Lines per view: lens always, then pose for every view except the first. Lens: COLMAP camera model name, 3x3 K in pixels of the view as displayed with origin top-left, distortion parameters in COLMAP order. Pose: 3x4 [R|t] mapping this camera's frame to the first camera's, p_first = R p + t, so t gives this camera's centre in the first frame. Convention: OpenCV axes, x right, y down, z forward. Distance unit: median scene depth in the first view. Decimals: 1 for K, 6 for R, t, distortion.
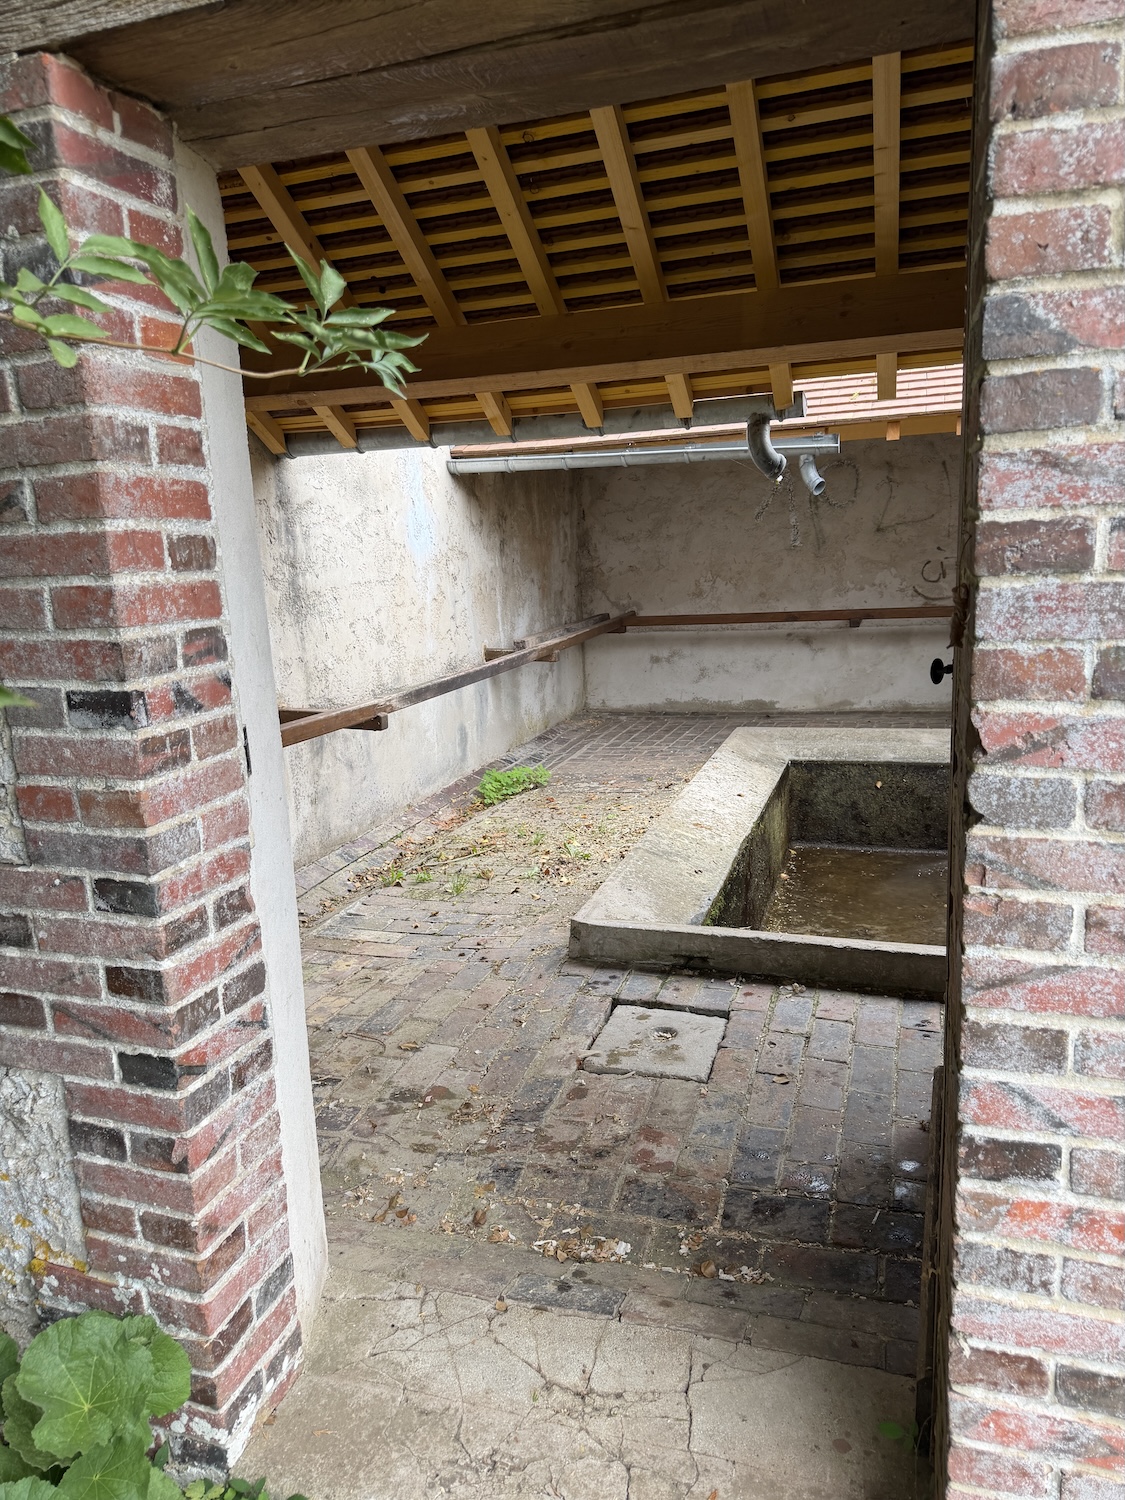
lens RADIAL K [[1025.6, 0, 556.4], [0, 1025.6, 762.6], [0, 0, 1]] dist [0.093090, -0.127465]
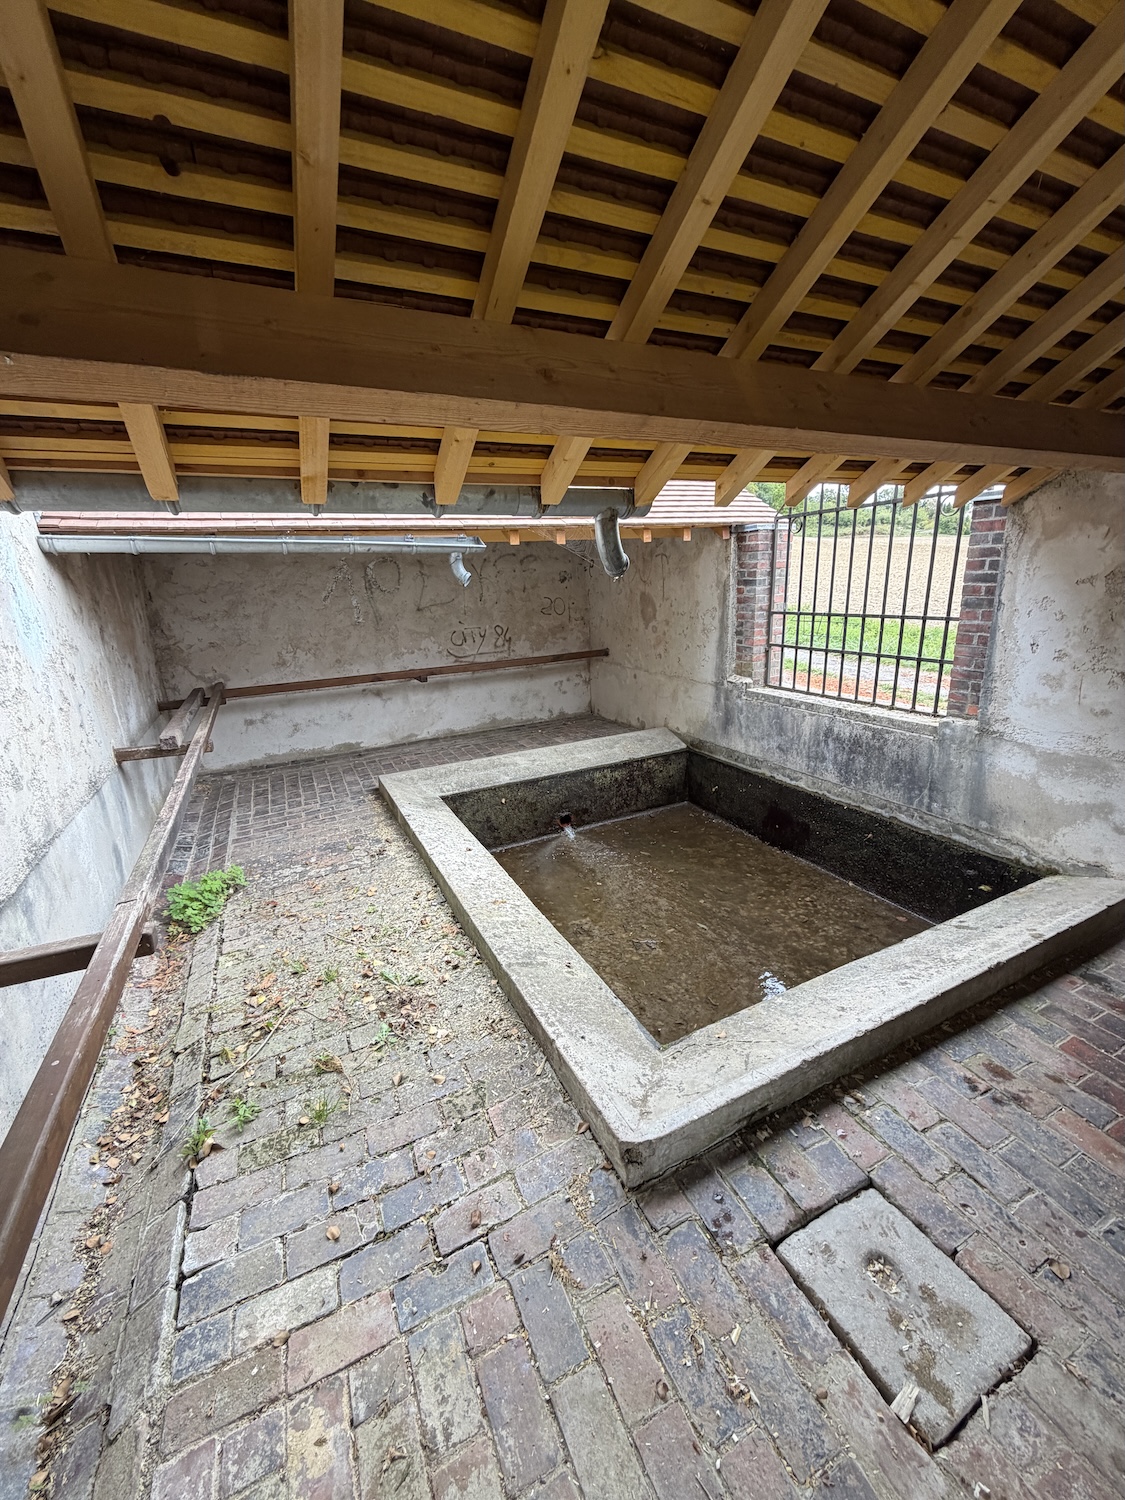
lens RADIAL K [[592.8, 0, 562.5], [0, 592.8, 750.0], [0, 0, 1]] dist [-0.001425, -0.000016]
pose [[0.715510, -0.174211, 0.676532, -0.146882], [0.155353, 0.983838, 0.089041, -0.101558], [-0.681110, 0.041392, 0.731010, 0.376172]]
